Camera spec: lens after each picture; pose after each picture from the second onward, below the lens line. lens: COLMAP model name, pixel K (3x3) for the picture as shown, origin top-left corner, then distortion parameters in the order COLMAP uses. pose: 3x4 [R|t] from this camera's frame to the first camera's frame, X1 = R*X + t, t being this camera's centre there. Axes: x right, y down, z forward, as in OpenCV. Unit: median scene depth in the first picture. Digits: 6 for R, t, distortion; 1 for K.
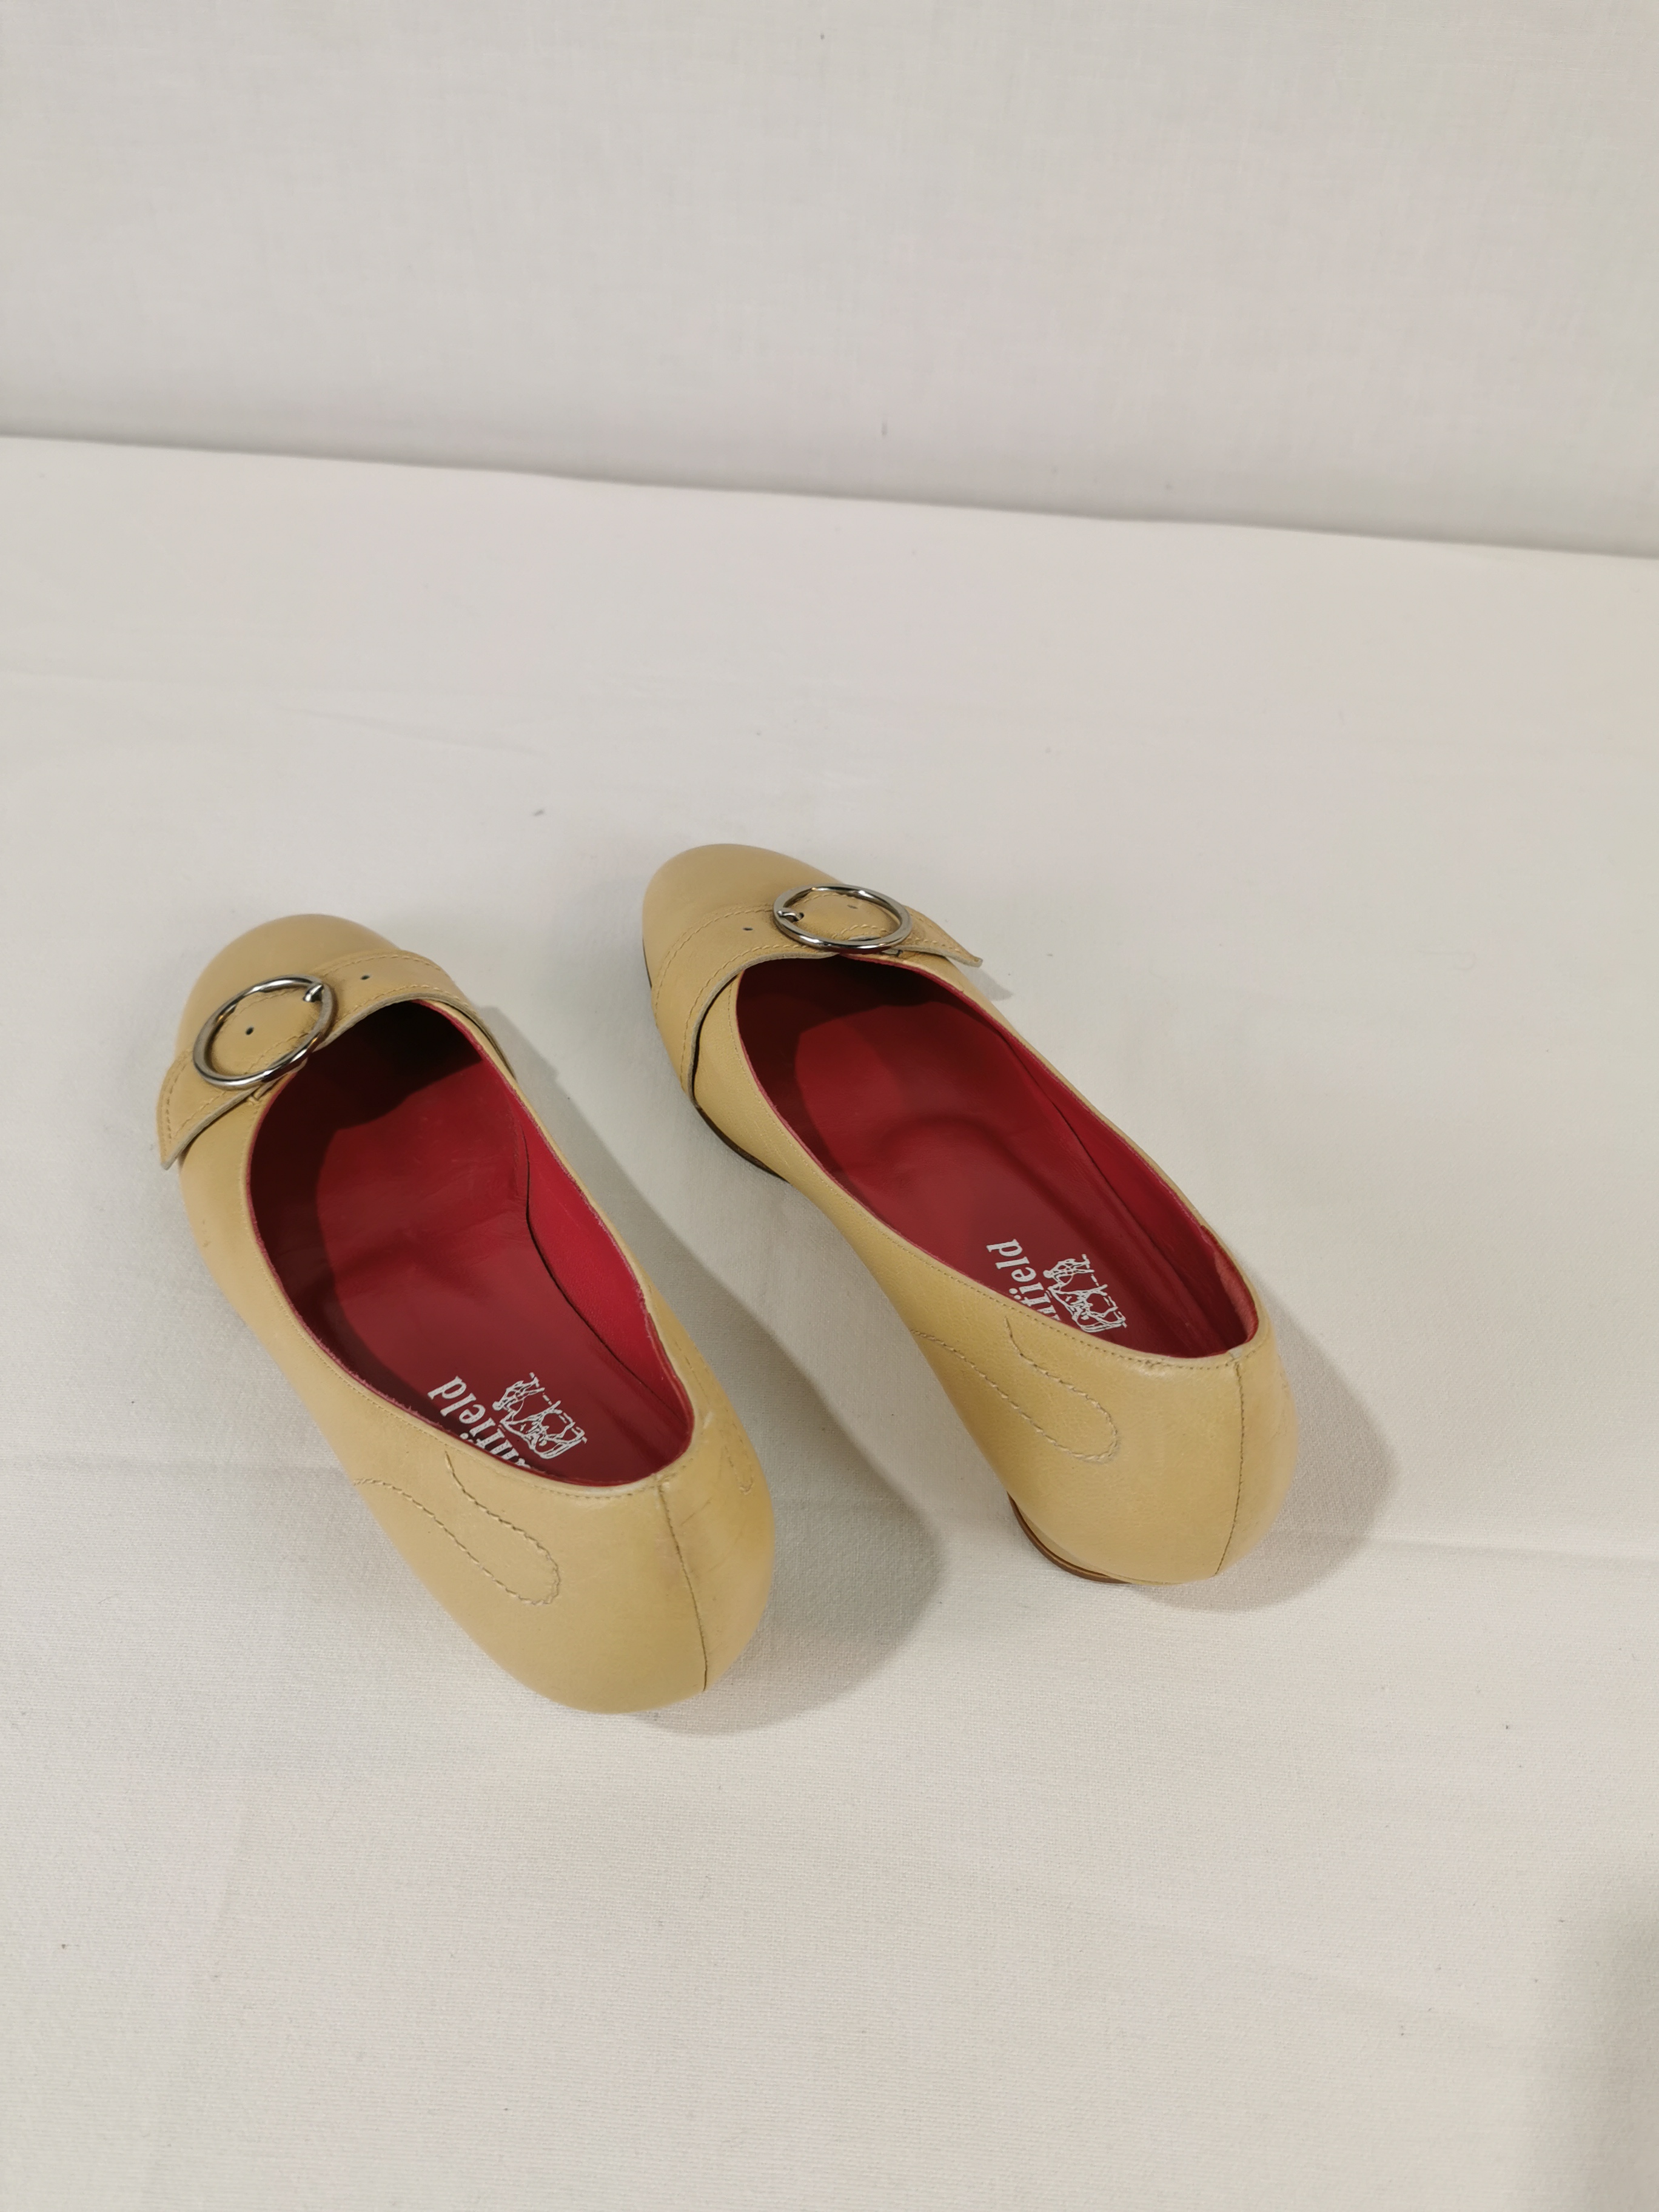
lens RADIAL K [[1753.4, 0, 829.5], [0, 1753.4, 1106.0], [0, 0, 1]] dist [0.080483, -0.151831]
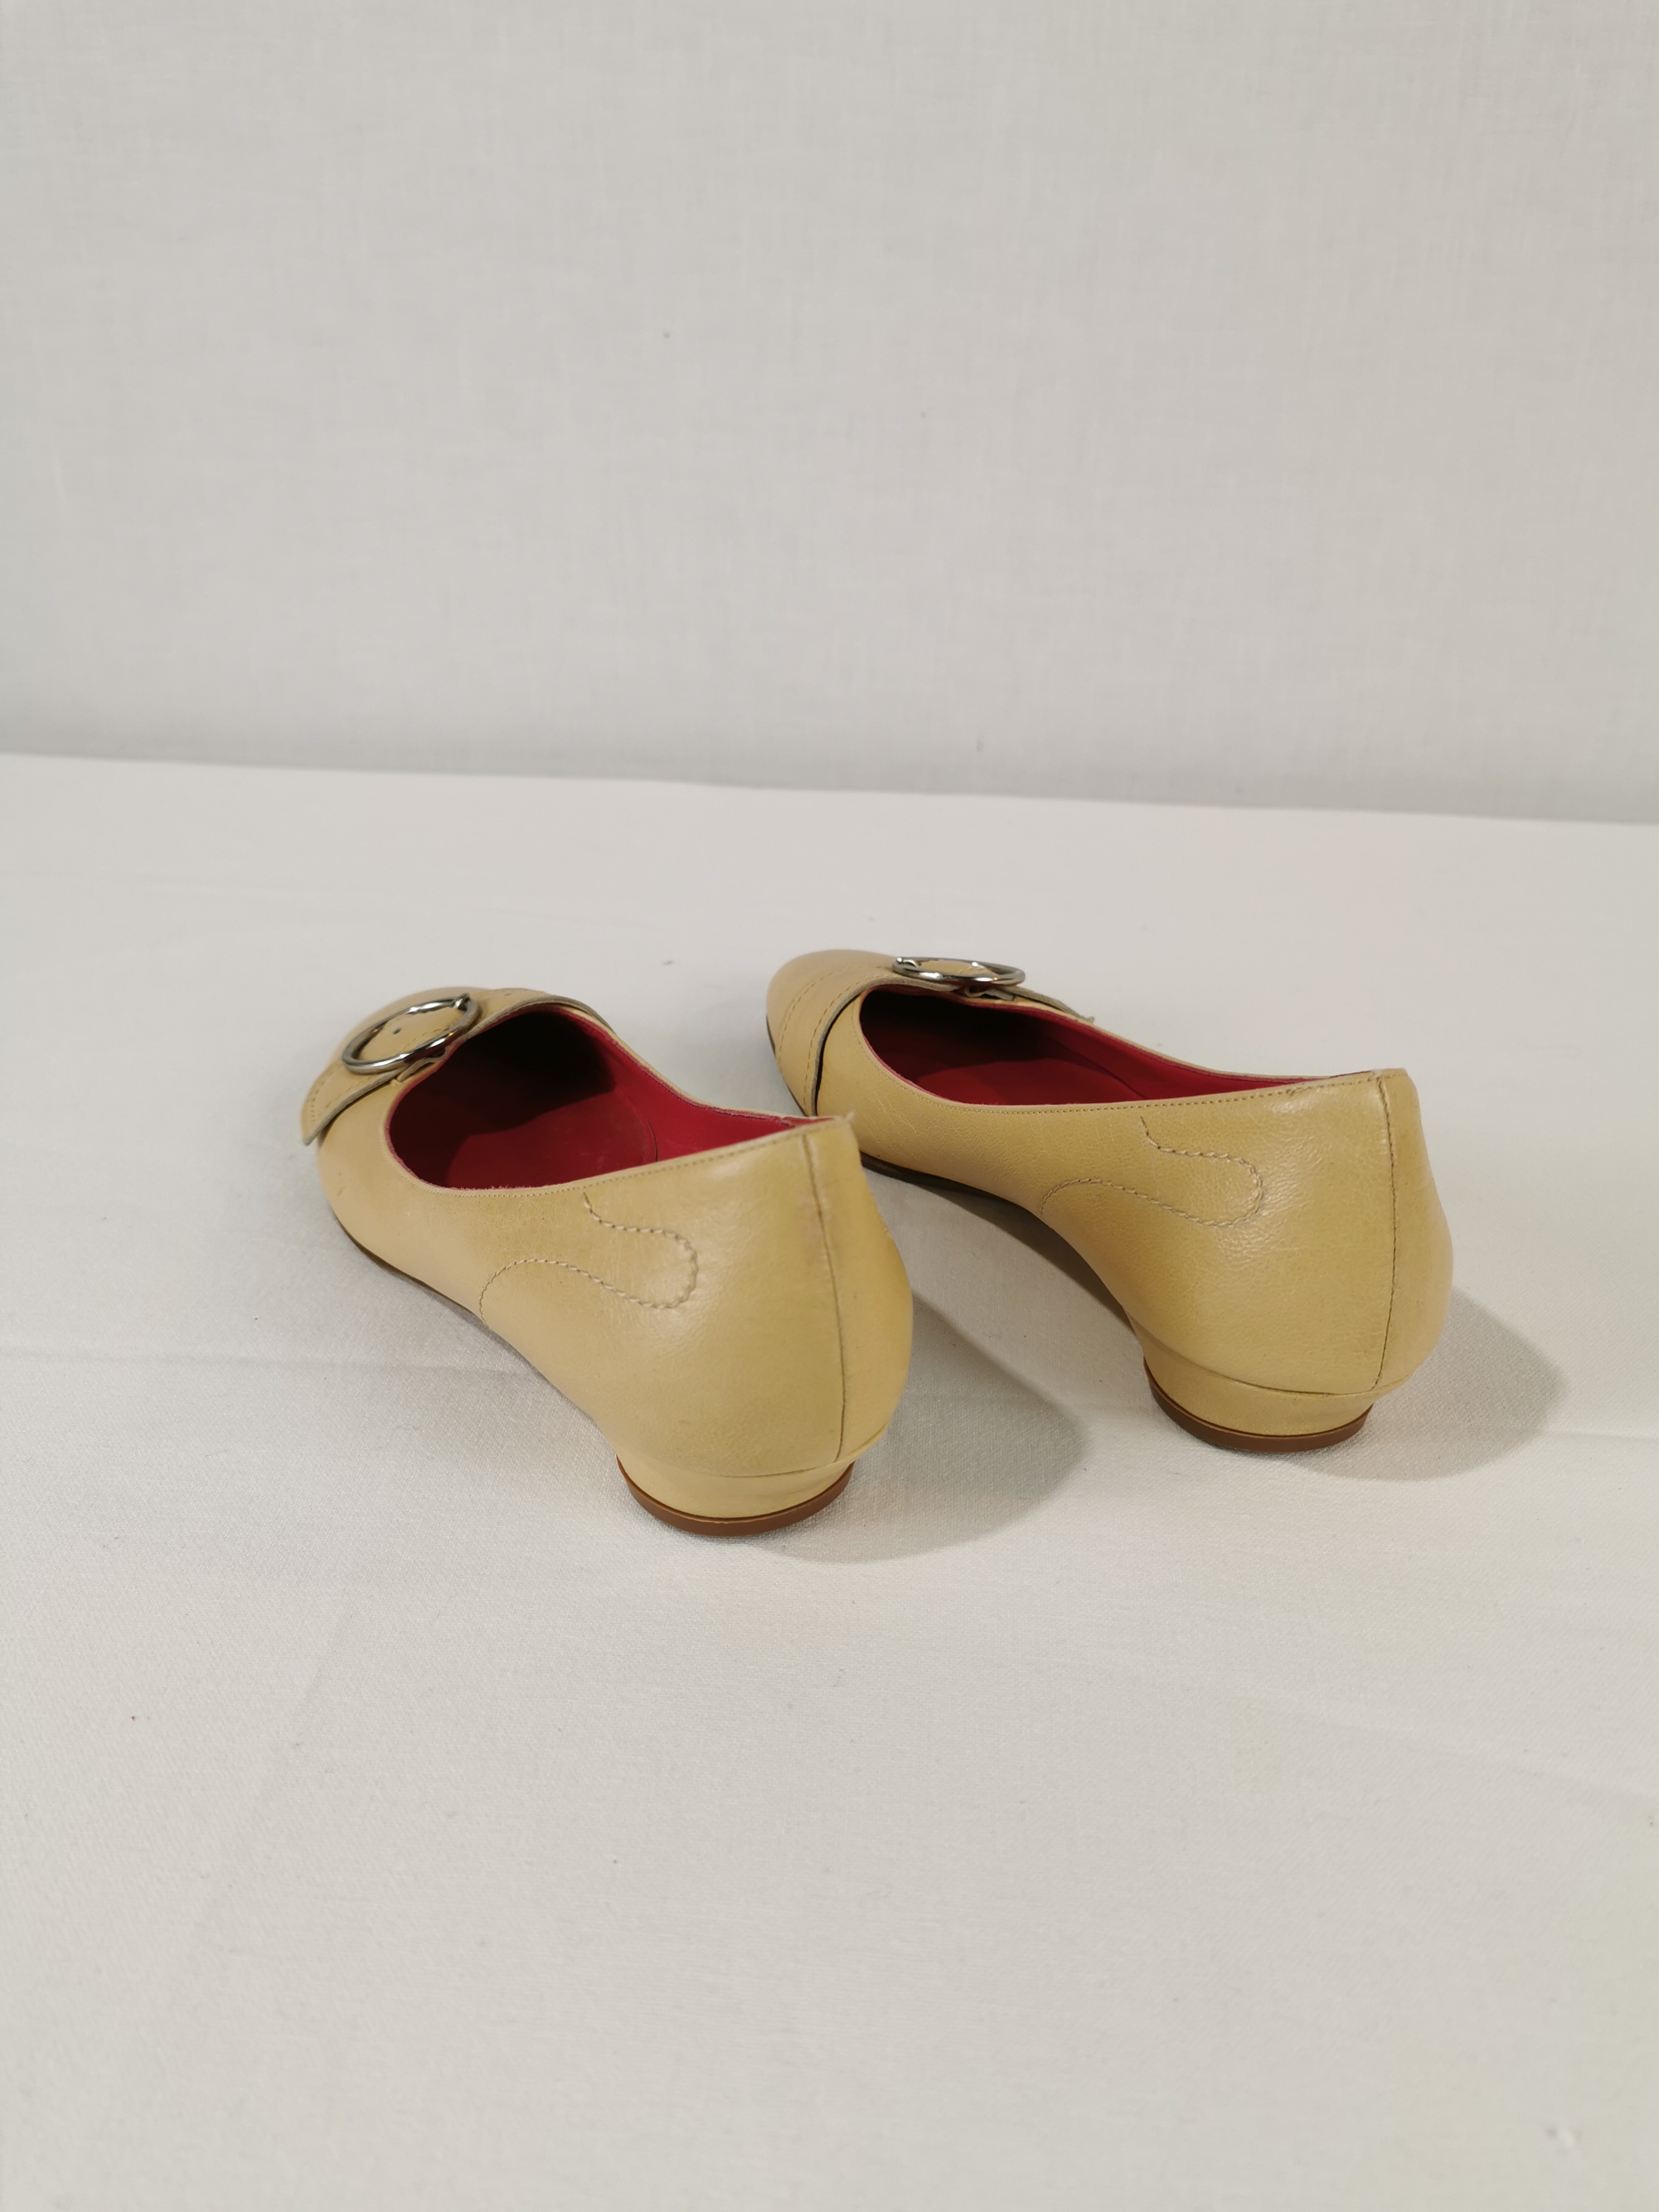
lens RADIAL K [[1768.2, 0, 829.5], [0, 1768.2, 1106.0], [0, 0, 1]] dist [0.066892, -0.135344]
pose [[0.998919, -0.008319, -0.045729, -0.028229], [-0.008196, 0.936912, -0.349469, 0.435742], [0.045751, 0.349467, 0.935831, 0.044164]]
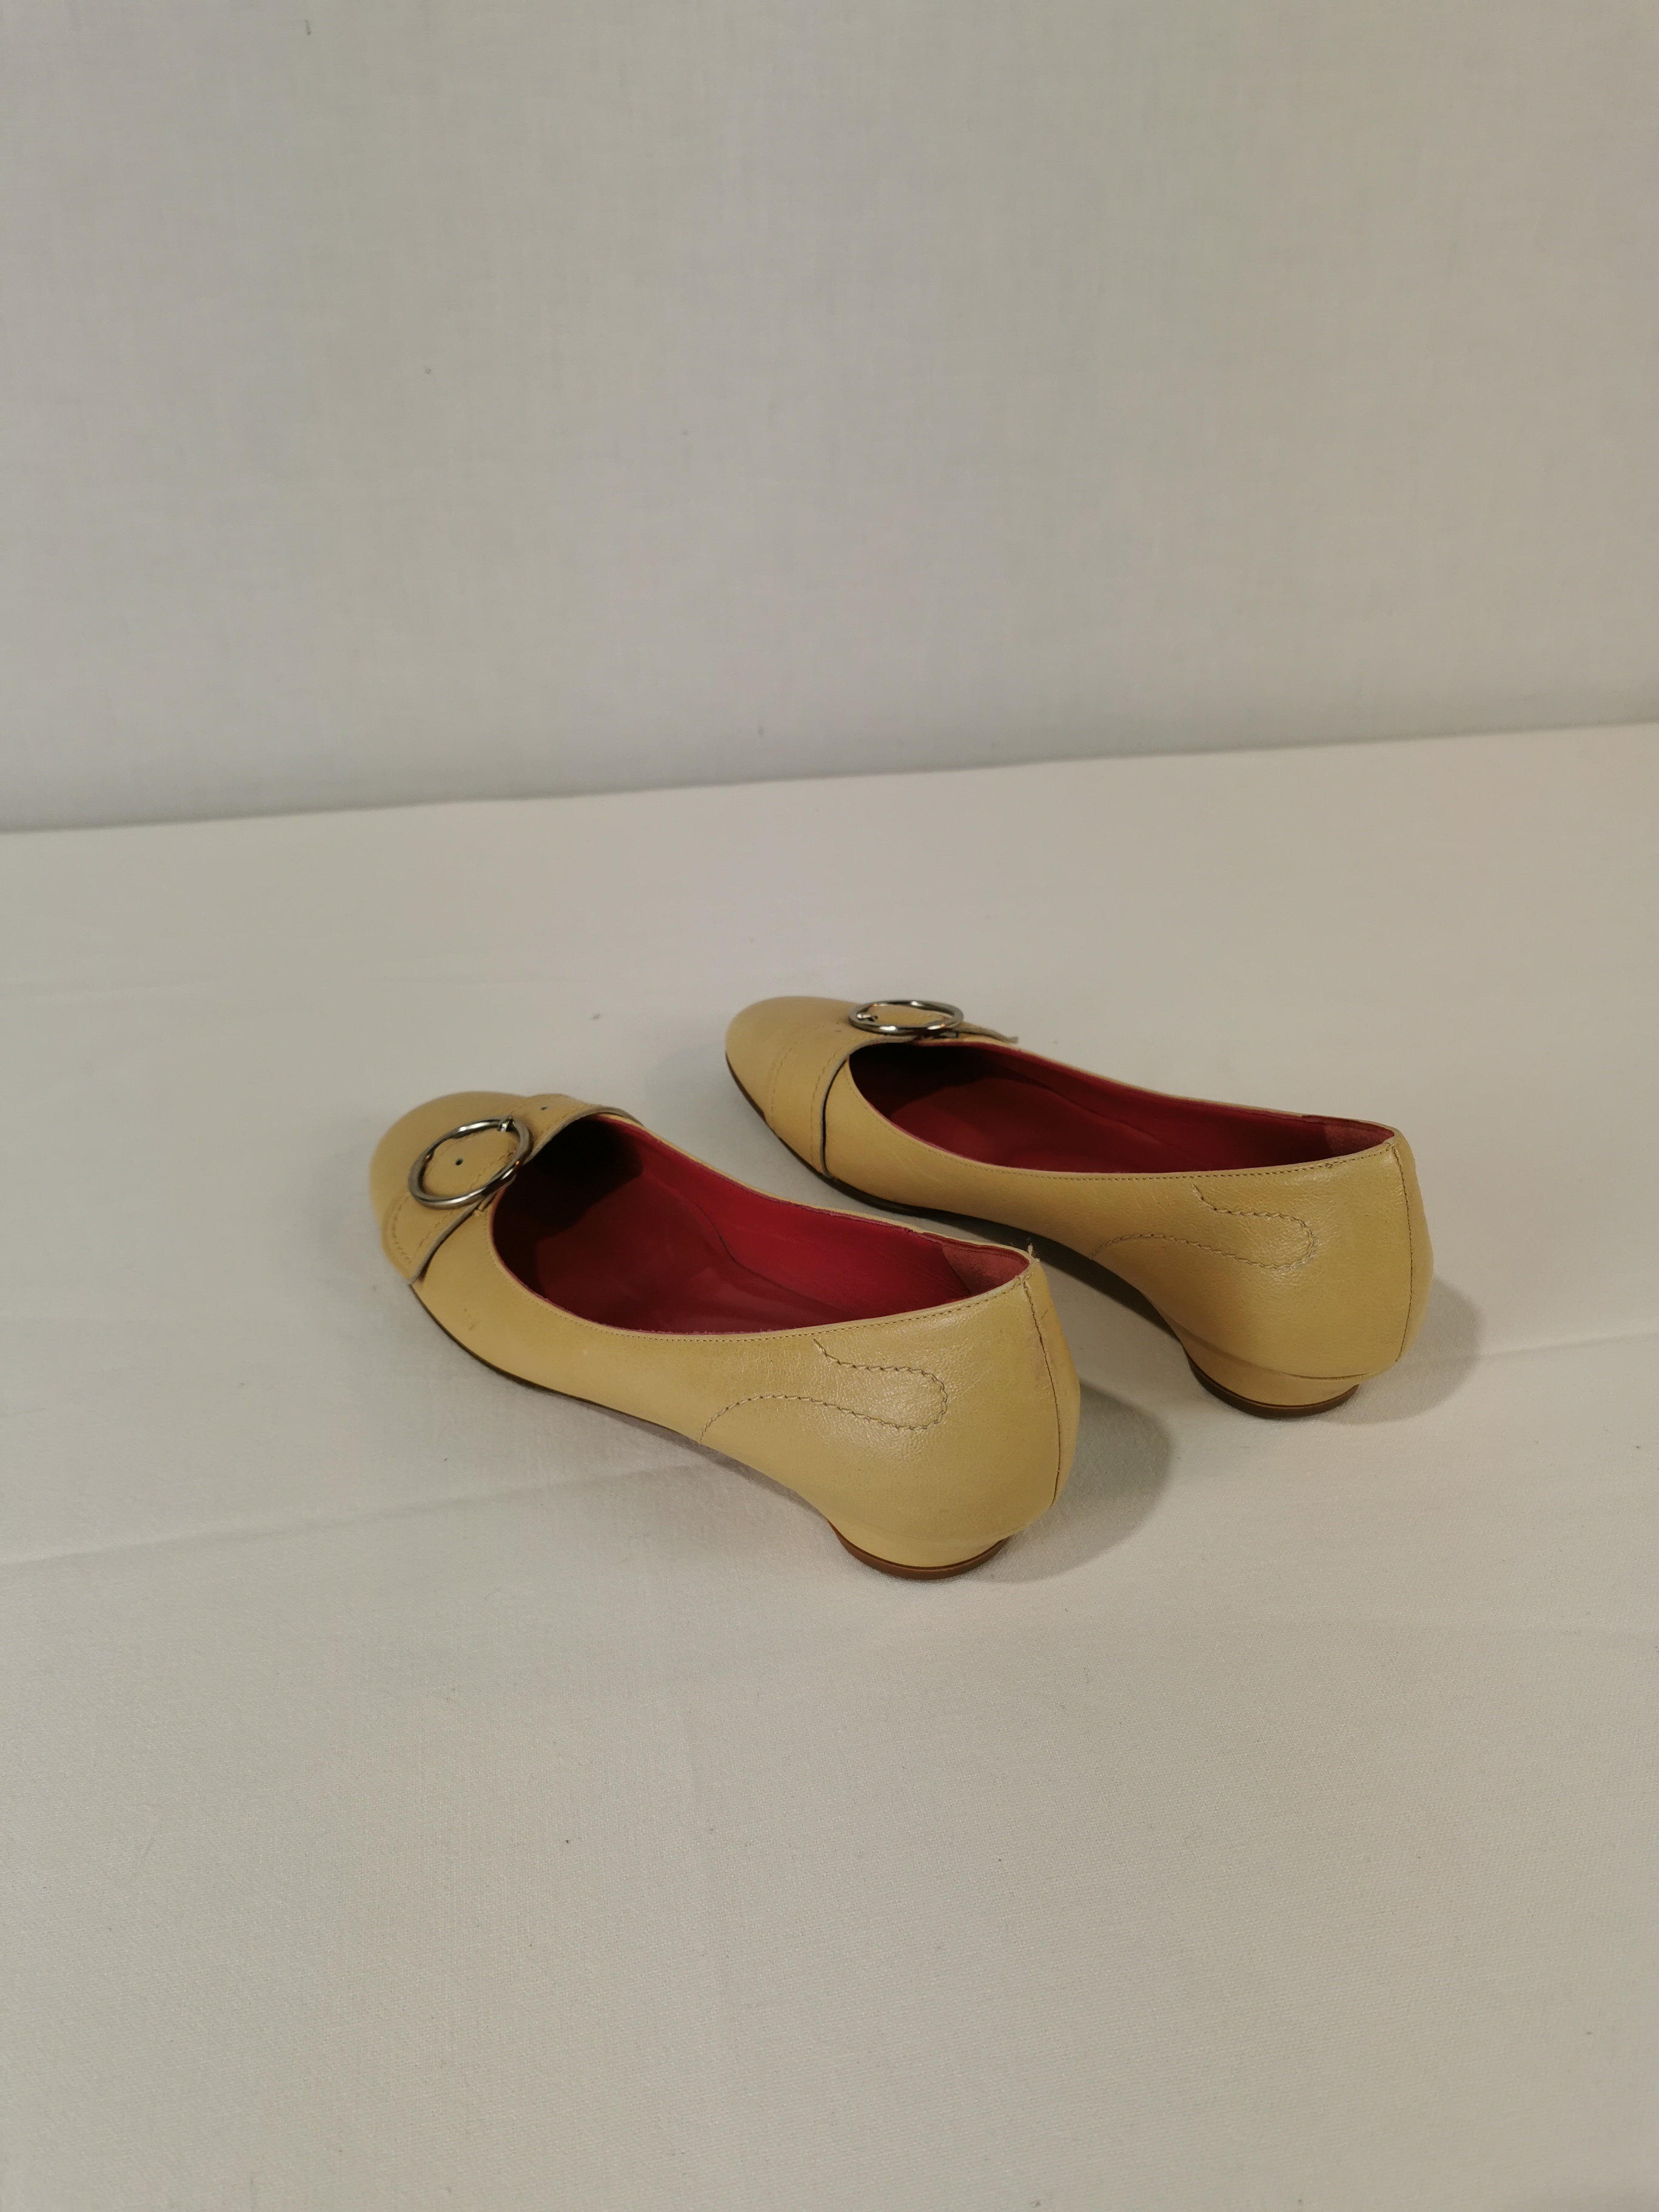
lens RADIAL K [[1754.4, 0, 829.5], [0, 1754.4, 1106.0], [0, 0, 1]] dist [0.067250, -0.158017]
pose [[0.970703, -0.164030, 0.175582, -0.343663], [0.201968, 0.952864, -0.226404, 0.279224], [-0.130168, 0.255233, 0.958077, -0.183156]]
